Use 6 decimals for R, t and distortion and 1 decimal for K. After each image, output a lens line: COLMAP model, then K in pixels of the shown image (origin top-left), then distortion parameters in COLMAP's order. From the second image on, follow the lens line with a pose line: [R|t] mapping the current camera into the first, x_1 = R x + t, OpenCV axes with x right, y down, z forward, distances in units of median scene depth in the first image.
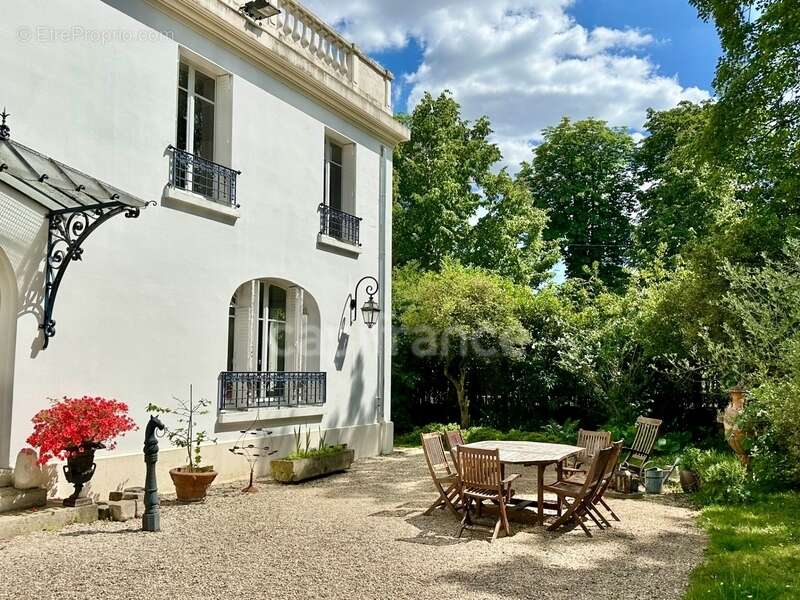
lens RADIAL K [[722.5, 0, 392.8], [0, 722.5, 303.0], [0, 0, 1]] dist [0.059191, -0.004604]
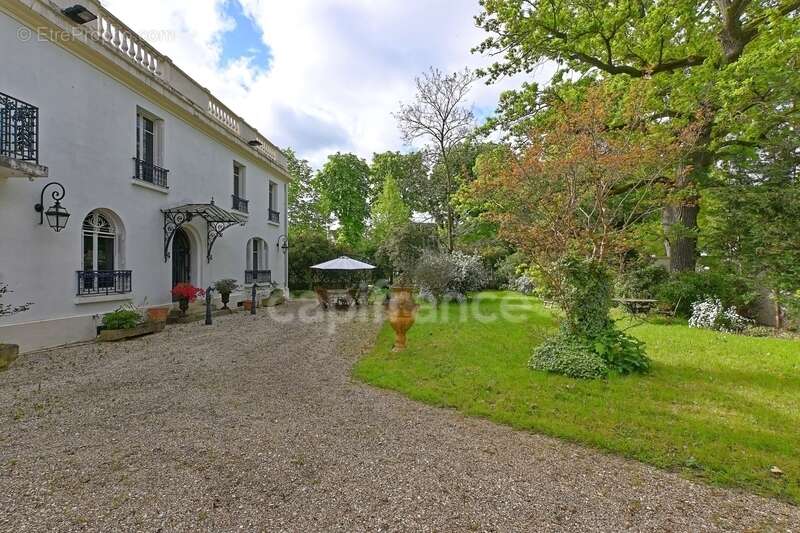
lens RADIAL K [[415.8, 0, 400.1], [0, 415.8, 273.2], [0, 0, 1]] dist [-0.004843, -0.000297]
pose [[0.911217, 0.001540, 0.411923, -0.460086], [-0.048462, 0.993449, 0.103489, -0.128363], [-0.409065, -0.114263, 0.905323, -1.031731]]
